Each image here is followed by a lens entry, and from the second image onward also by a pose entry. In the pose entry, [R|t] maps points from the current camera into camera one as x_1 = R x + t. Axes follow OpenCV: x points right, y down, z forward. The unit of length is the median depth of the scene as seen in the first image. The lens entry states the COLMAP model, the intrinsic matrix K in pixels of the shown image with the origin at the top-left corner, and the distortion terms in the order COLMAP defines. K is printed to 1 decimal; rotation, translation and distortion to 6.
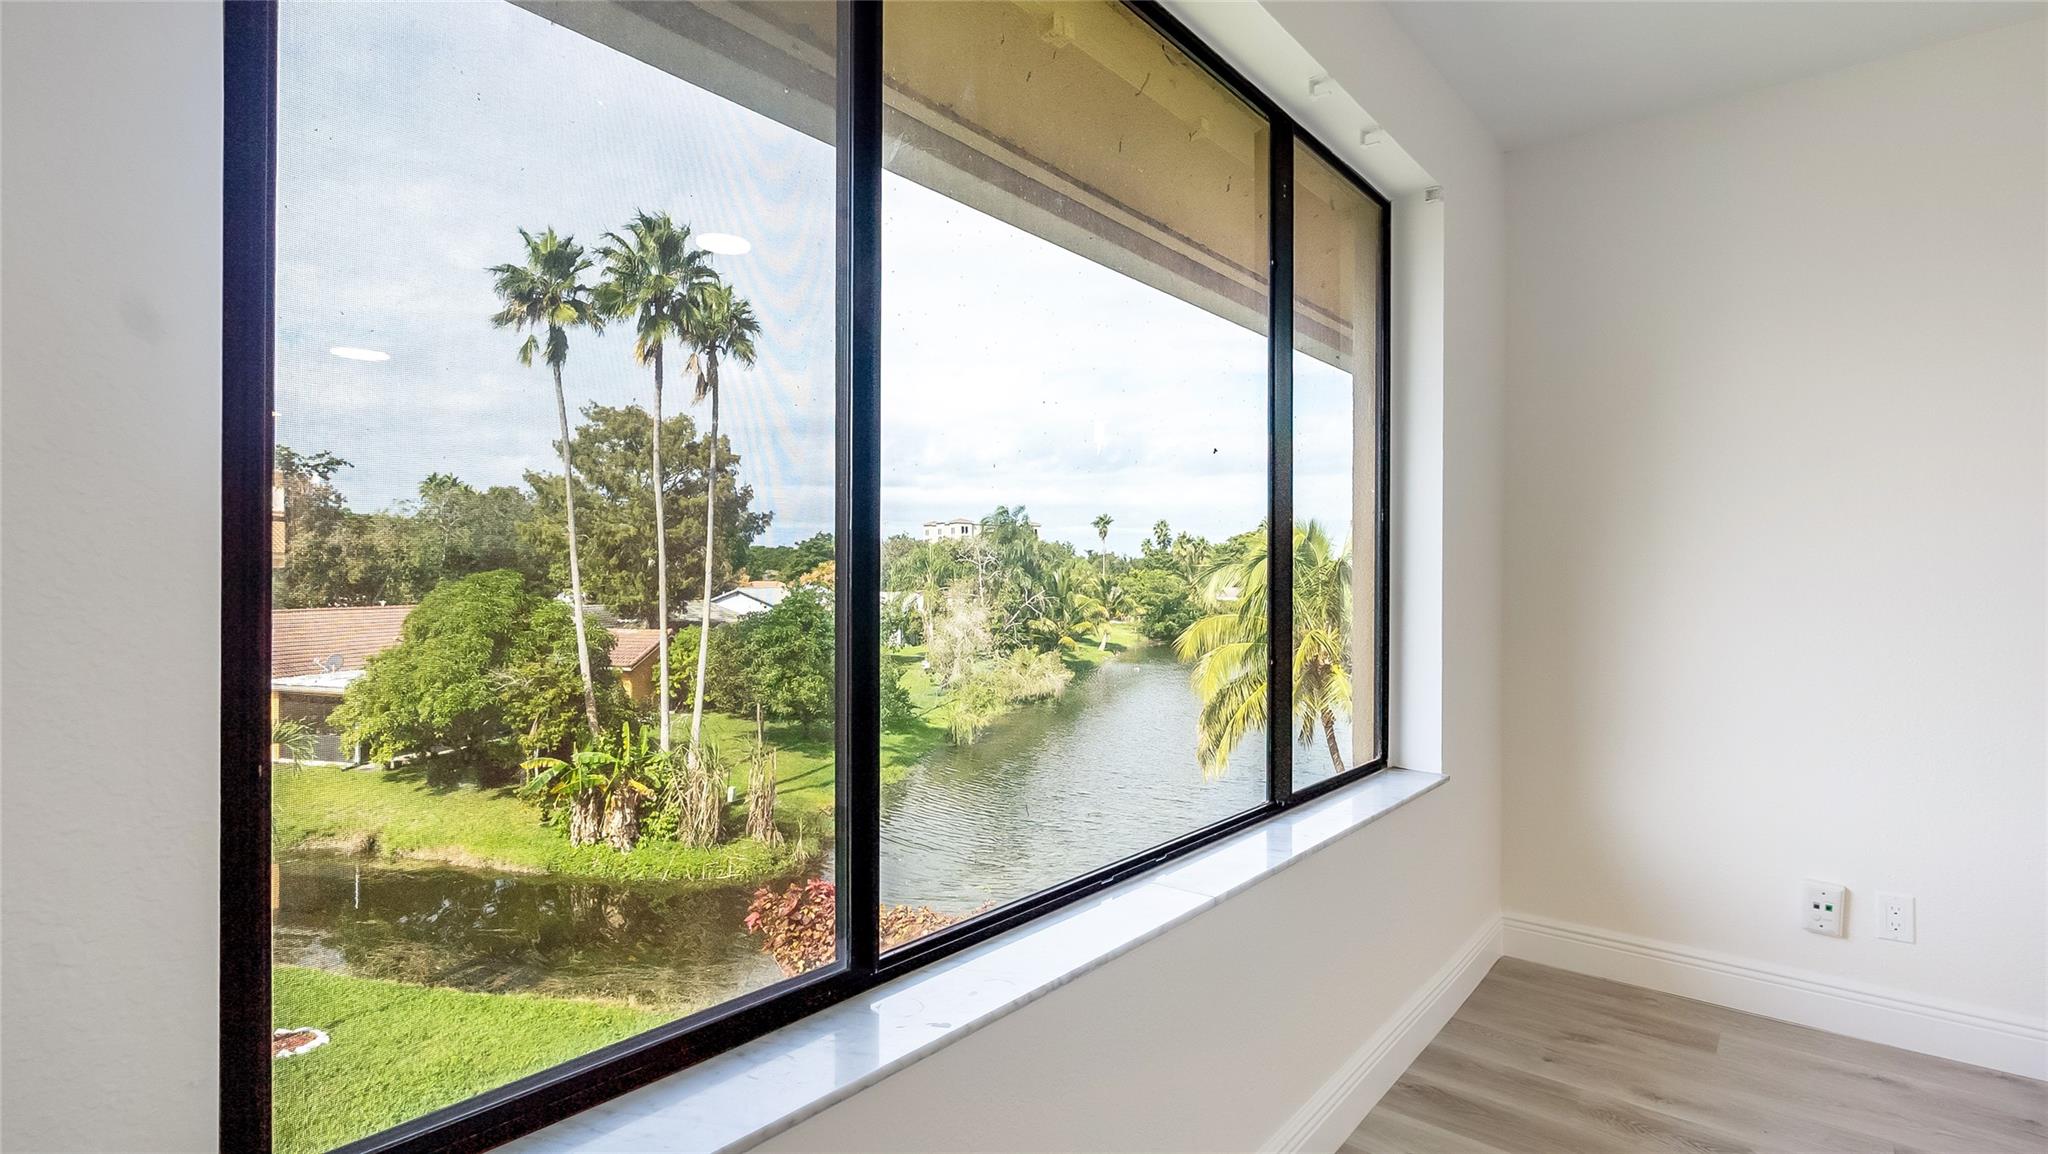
lens RADIAL K [[950.9, 0, 1030.1], [0, 950.9, 580.6], [0, 0, 1]] dist [0.001201, 0.000241]
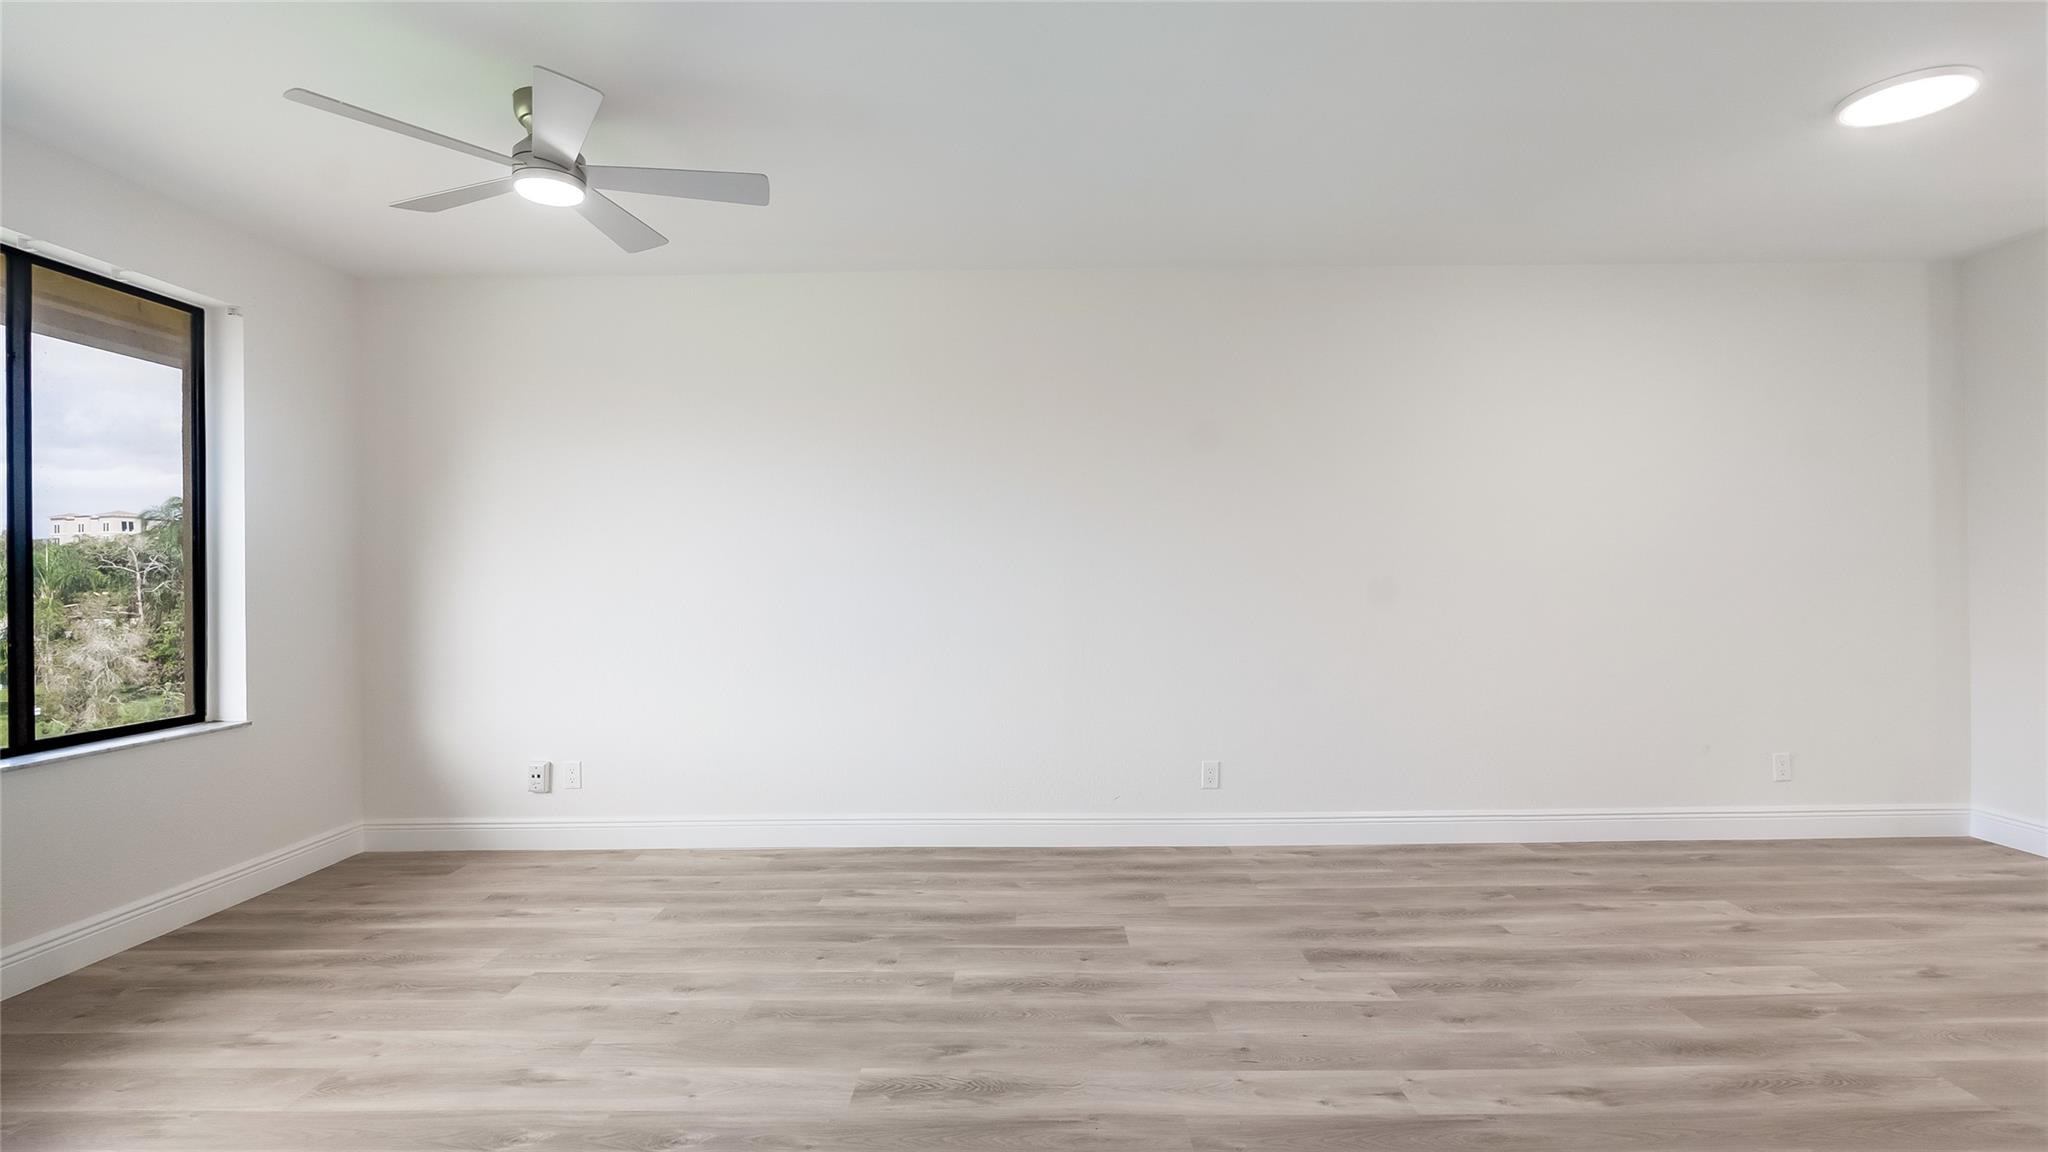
lens RADIAL K [[950.7, 0, 1010.0], [0, 950.7, 573.3], [0, 0, 1]] dist [-0.003353, -0.000766]
pose [[0.780293, -0.010958, 0.625318, 0.423080], [0.018372, 0.999817, -0.005405, 0.011122], [-0.625144, 0.015706, 0.780351, -0.783989]]
